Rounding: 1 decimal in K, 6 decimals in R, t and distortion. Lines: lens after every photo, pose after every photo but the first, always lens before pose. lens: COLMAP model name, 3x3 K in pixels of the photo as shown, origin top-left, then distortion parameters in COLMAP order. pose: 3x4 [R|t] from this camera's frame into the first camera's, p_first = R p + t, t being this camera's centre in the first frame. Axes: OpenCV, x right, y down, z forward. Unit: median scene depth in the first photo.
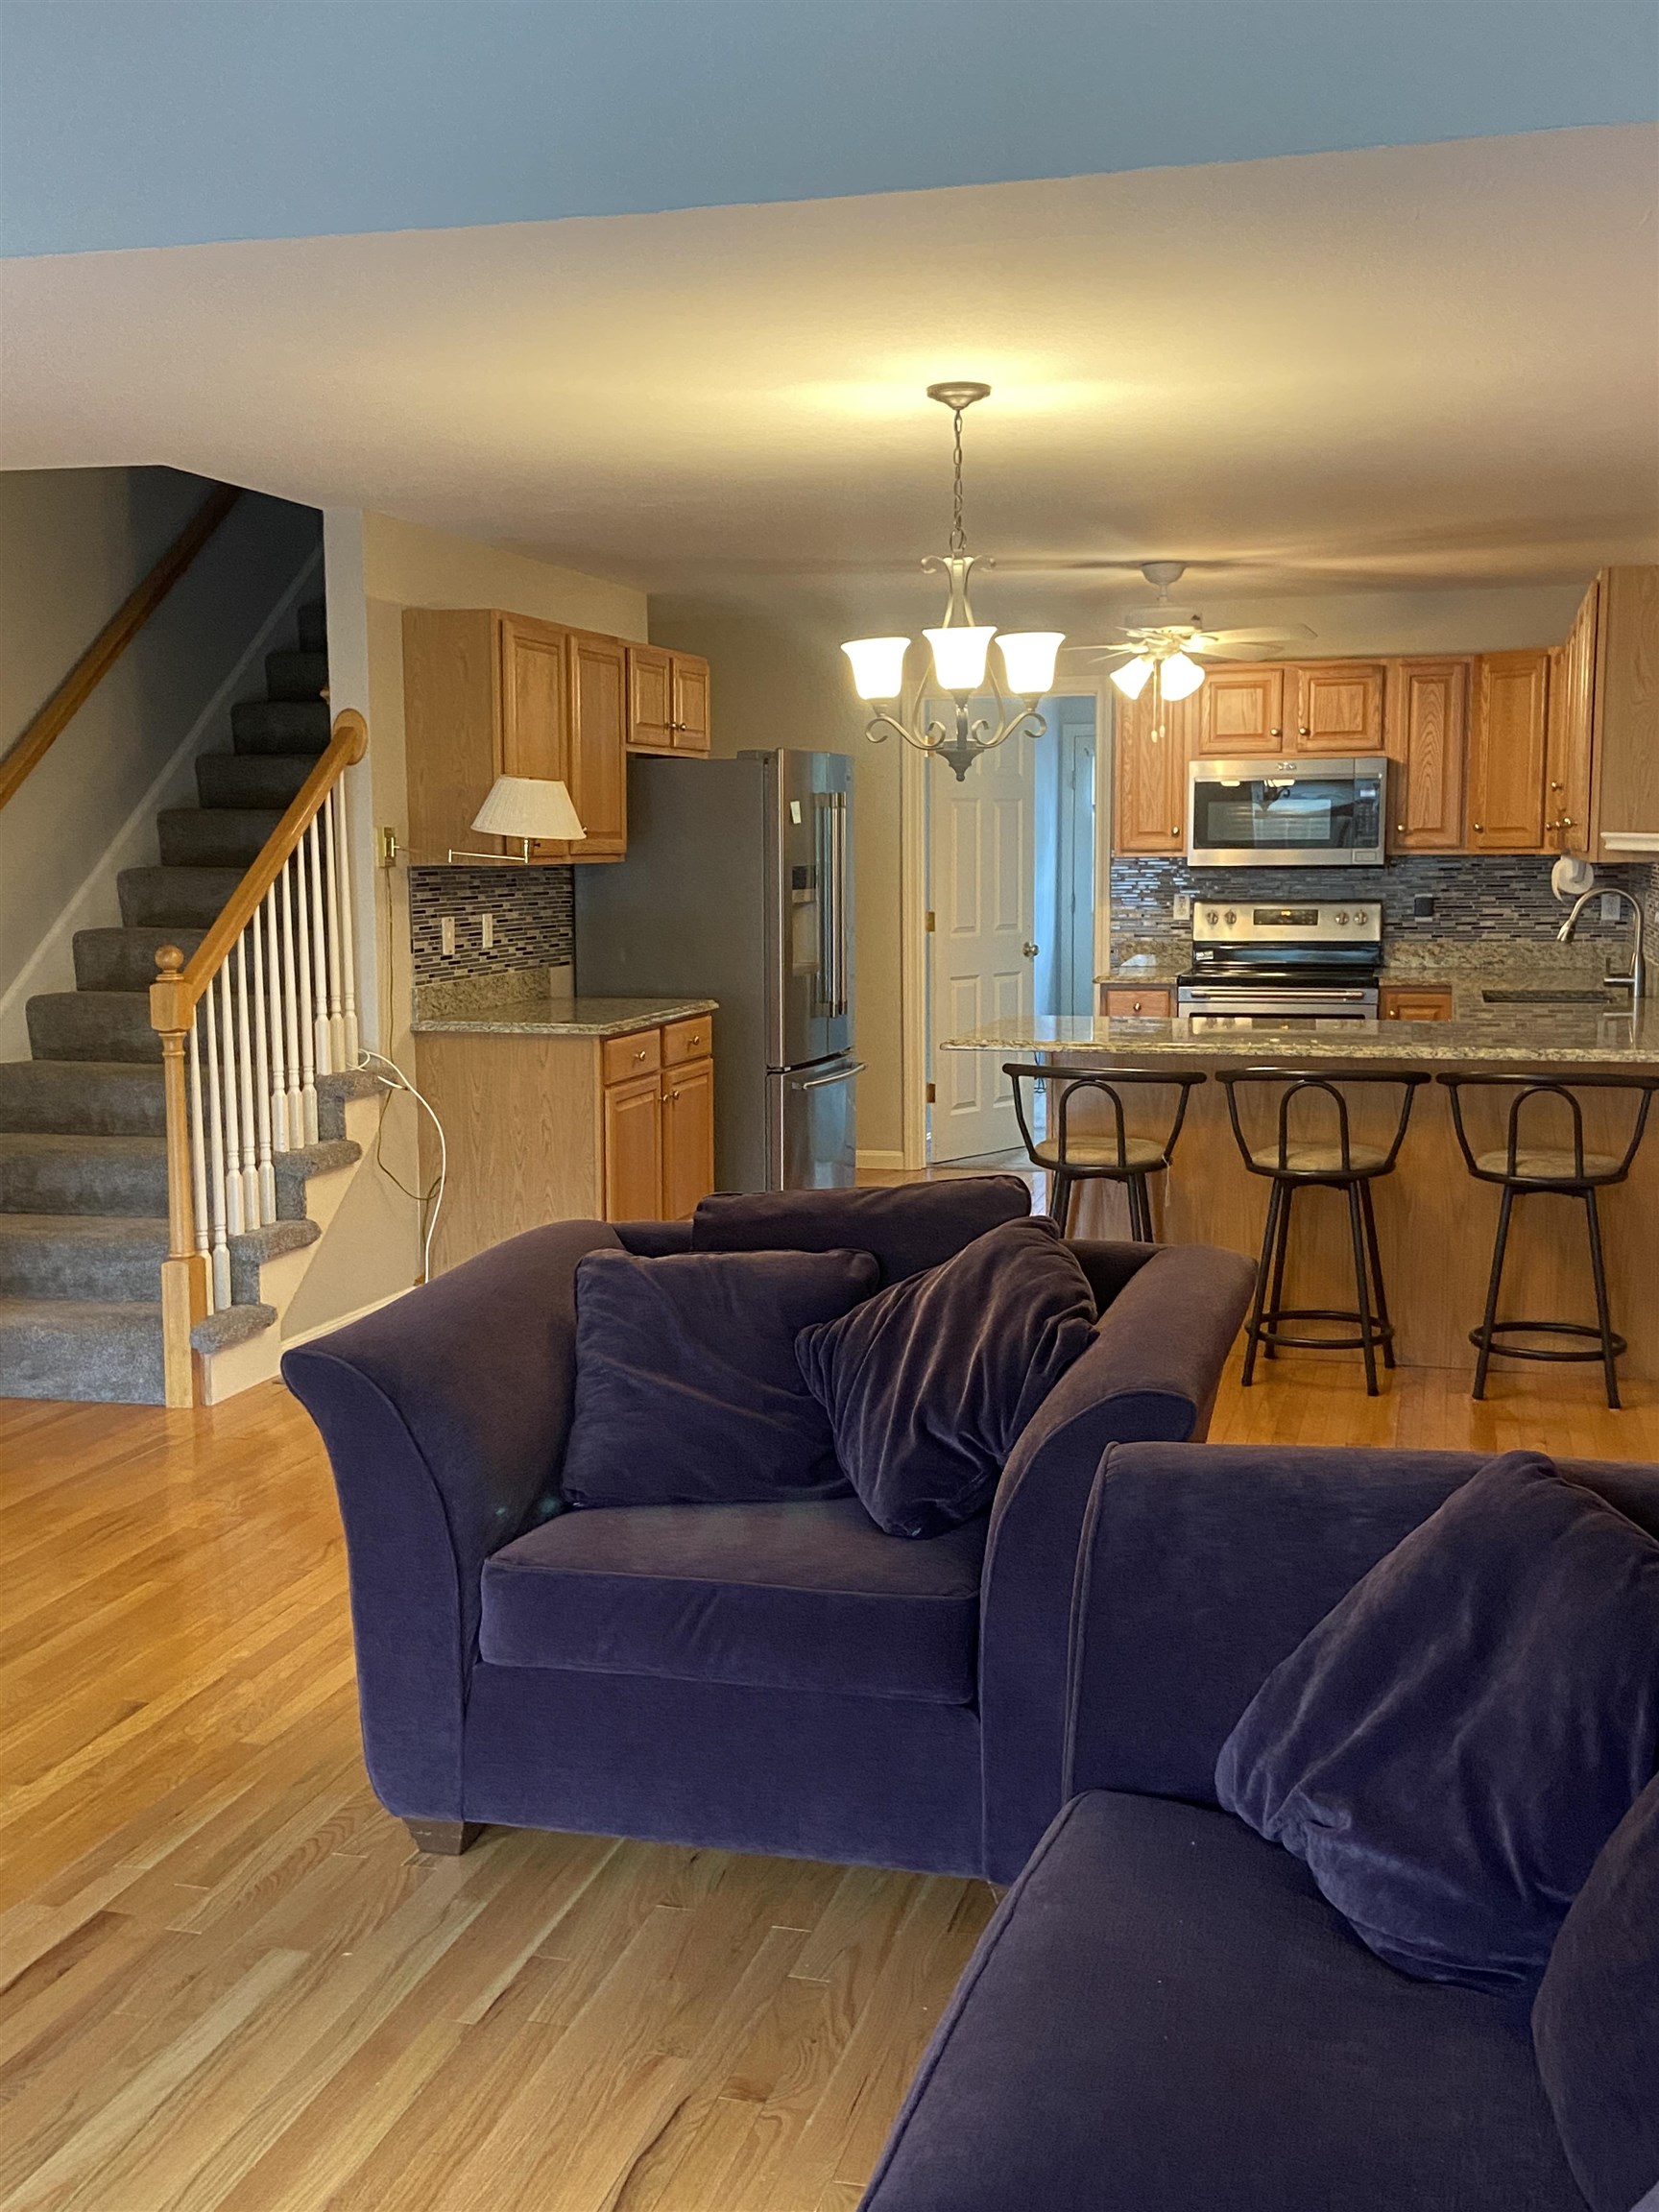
lens RADIAL K [[2254.5, 0, 836.8], [0, 2254.5, 1117.8], [0, 0, 1]] dist [0.025344, 0.000000]
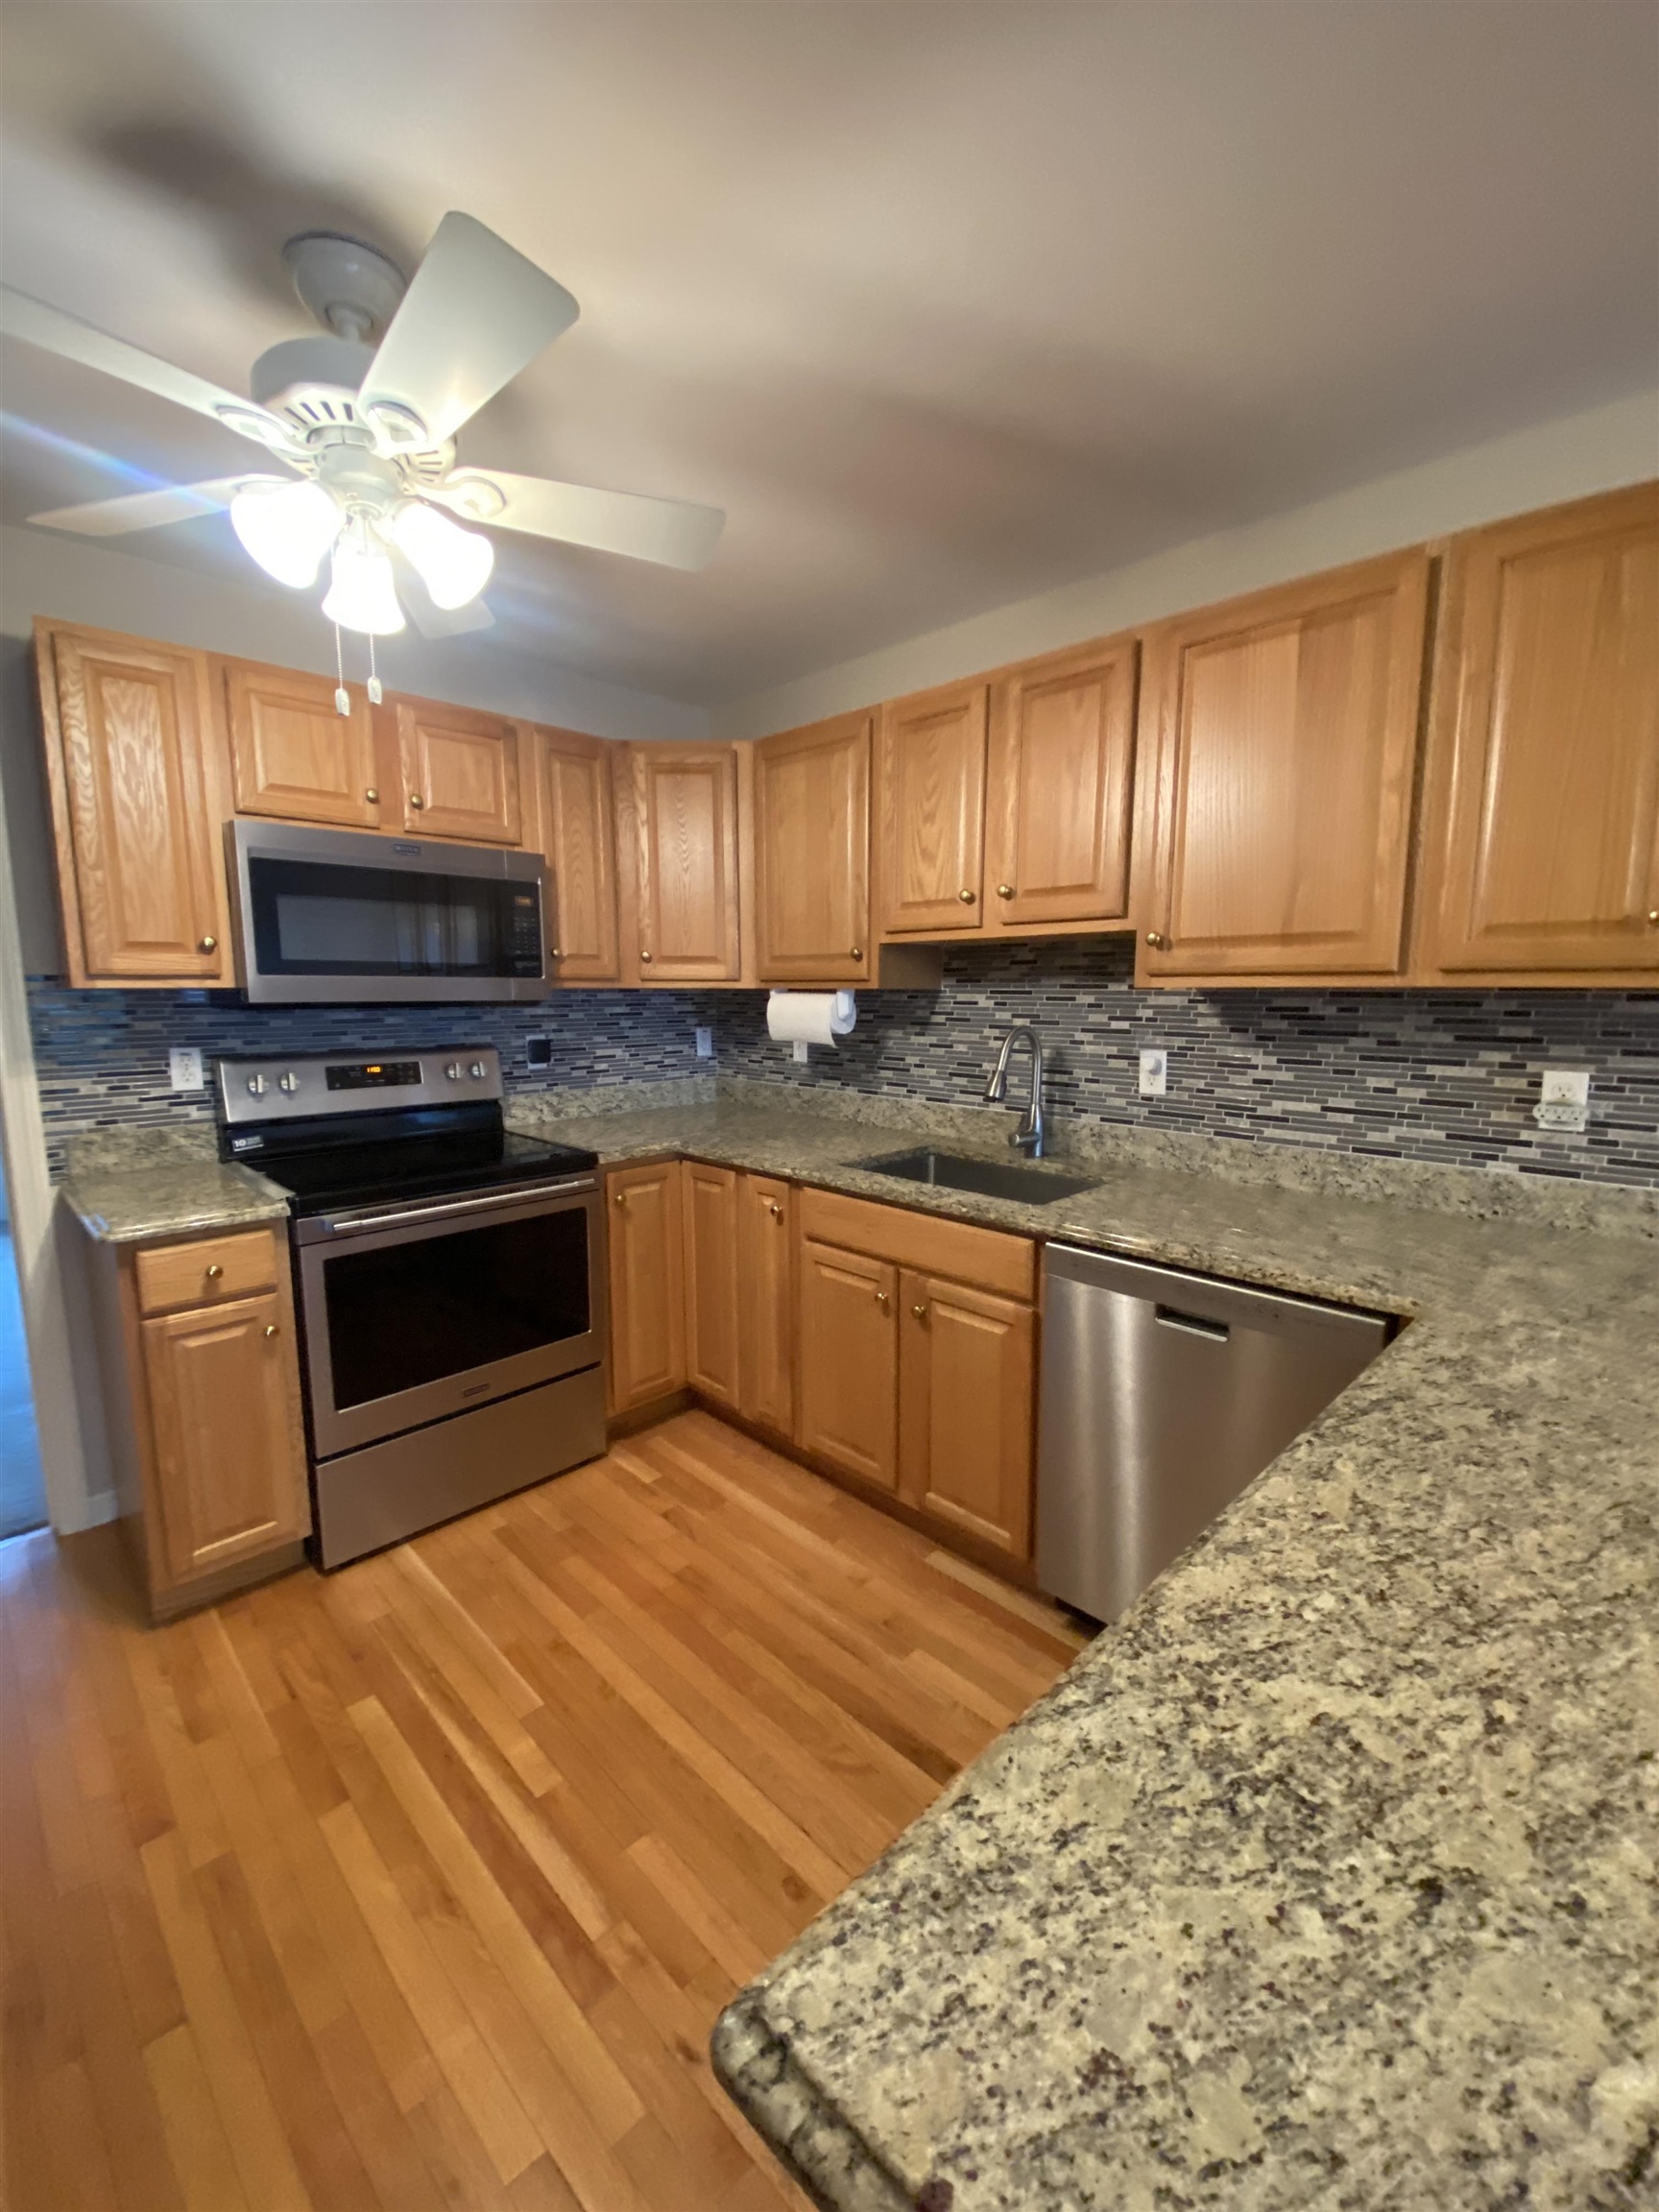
lens RADIAL K [[881.6, 0, 832.3], [0, 881.6, 1109.6], [0, 0, 1]] dist [0.009725, -0.001381]
pose [[0.488550, -0.109774, 0.865603, 0.029378], [0.097591, 0.992704, 0.070811, -0.085150], [-0.867061, 0.049880, 0.495698, 0.752291]]
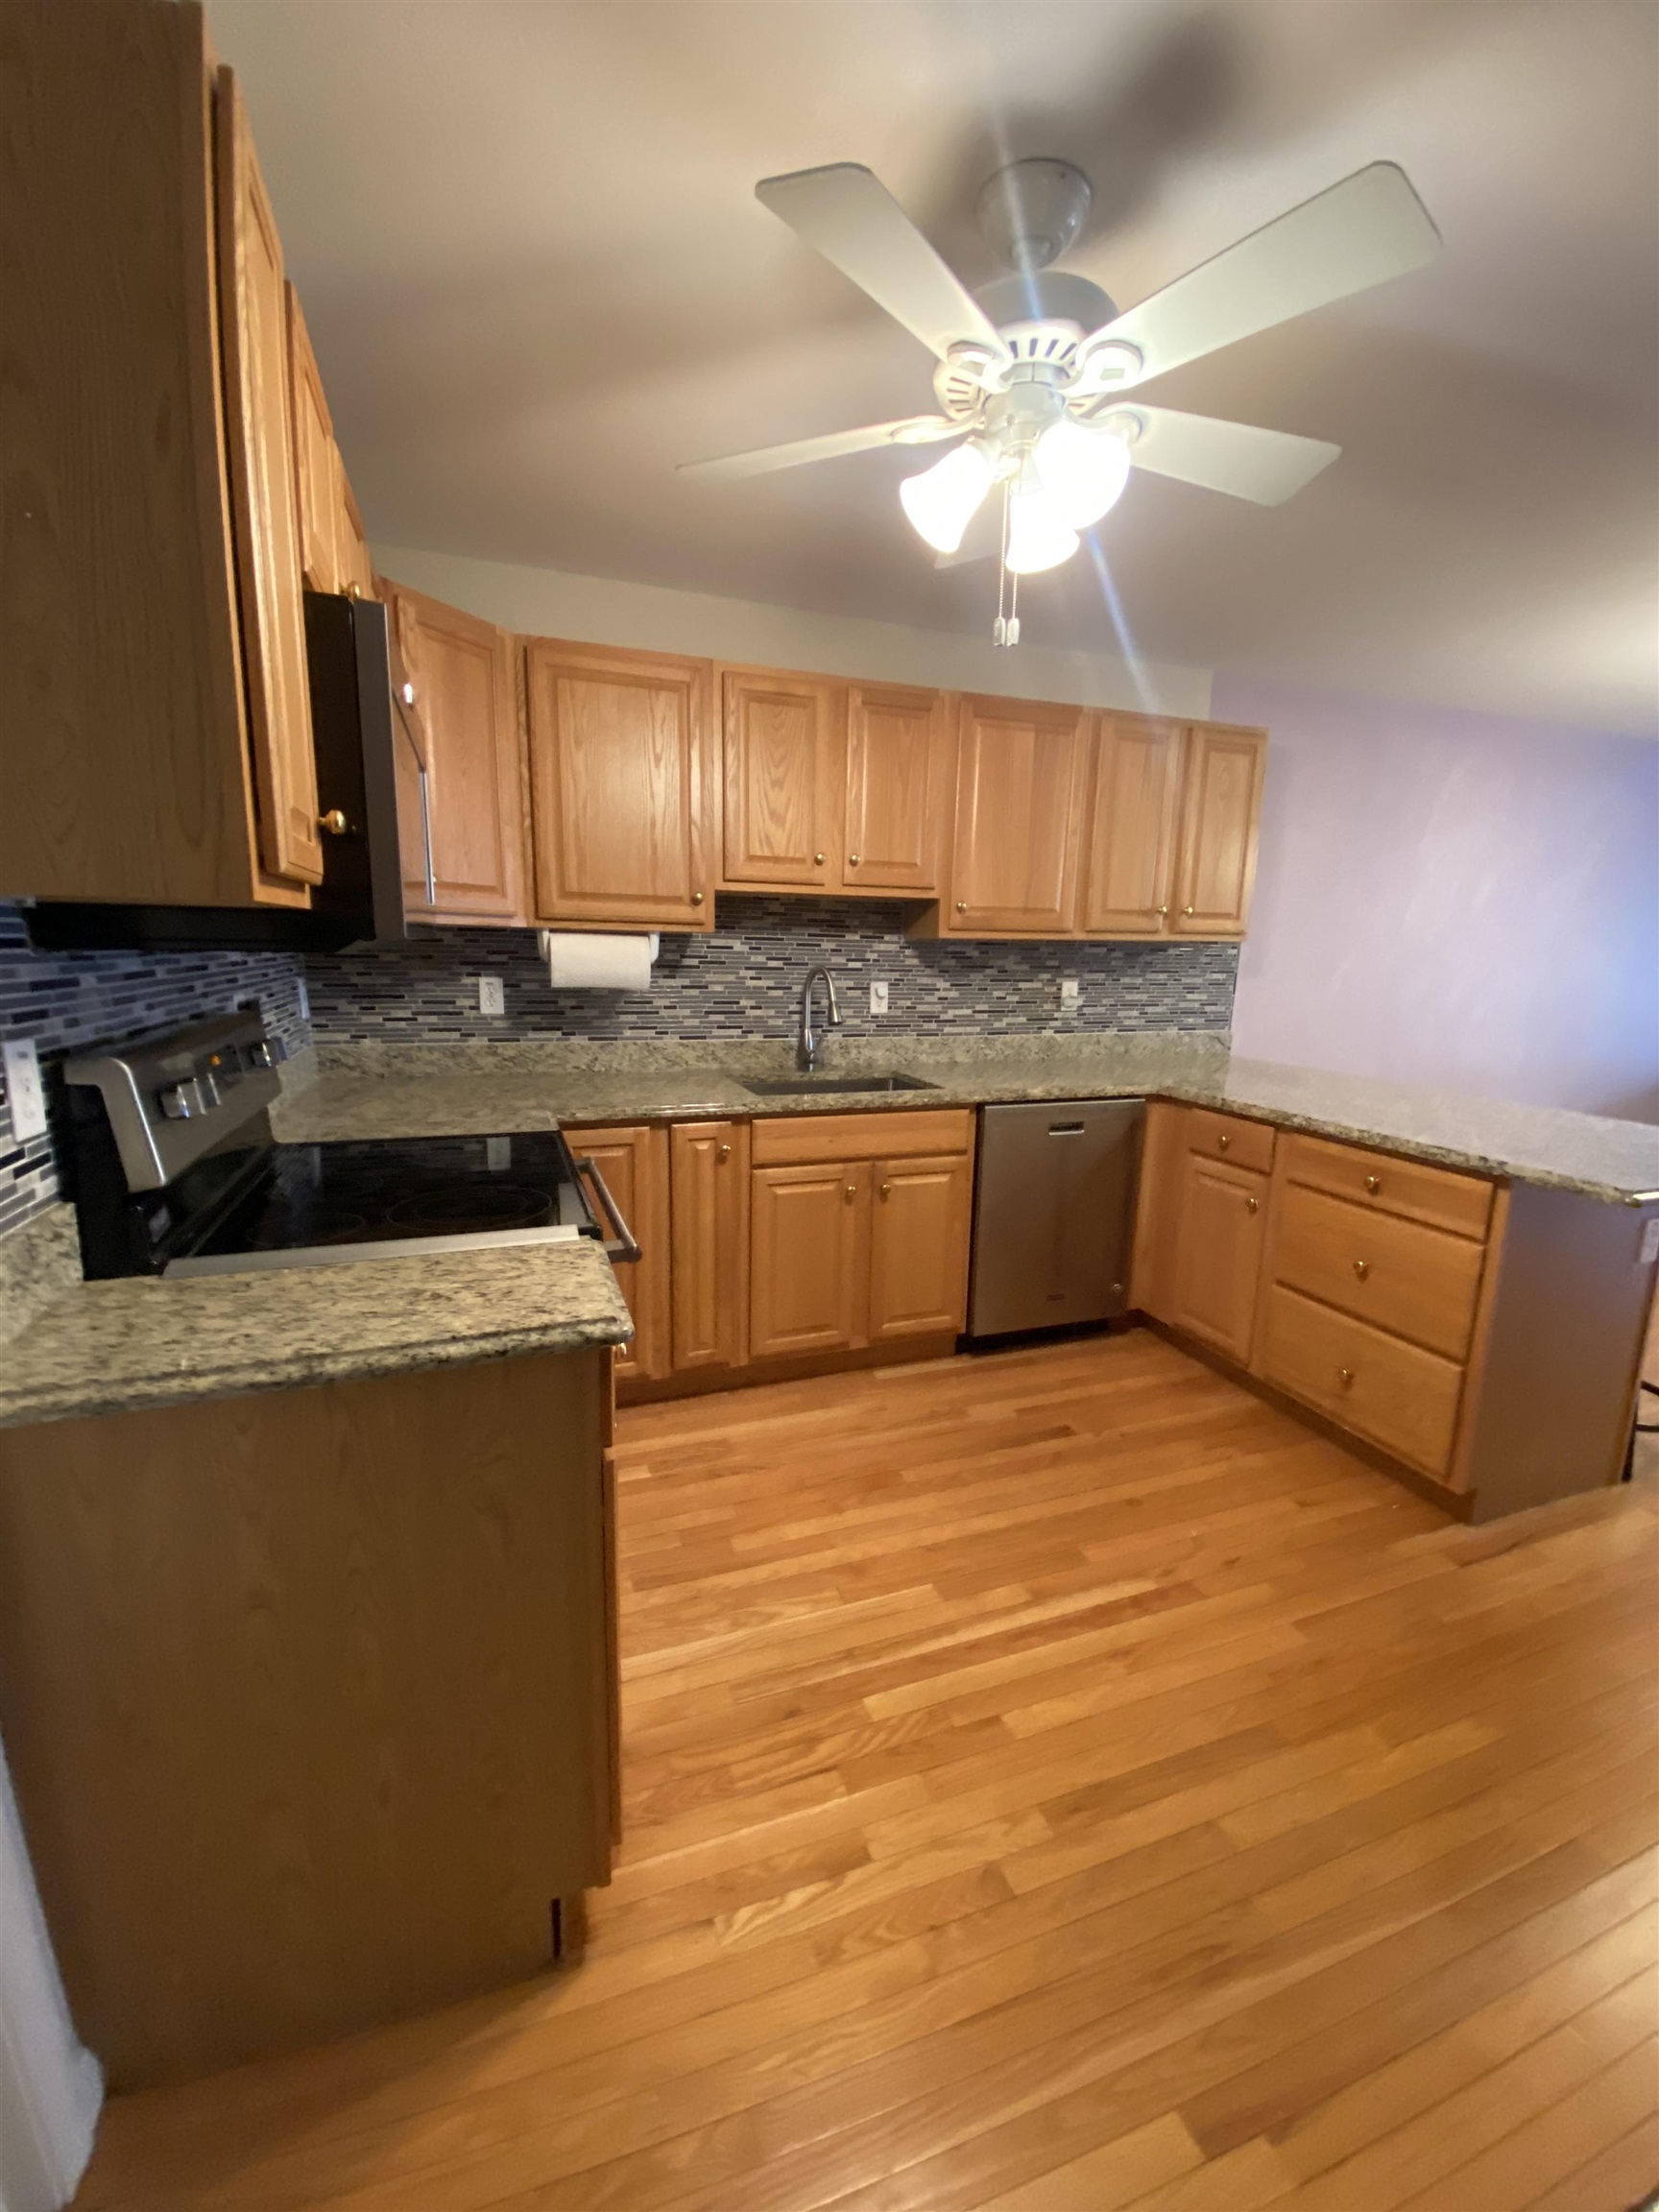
lens RADIAL K [[881.6, 0, 787.2], [0, 881.6, 1121.8], [0, 0, 1]] dist [0.009725, -0.001381]
pose [[-0.573552, -0.156564, 0.804068, 0.020253], [0.086322, 0.964549, 0.249387, -0.107138], [-0.814608, 0.212445, -0.539705, 0.974202]]
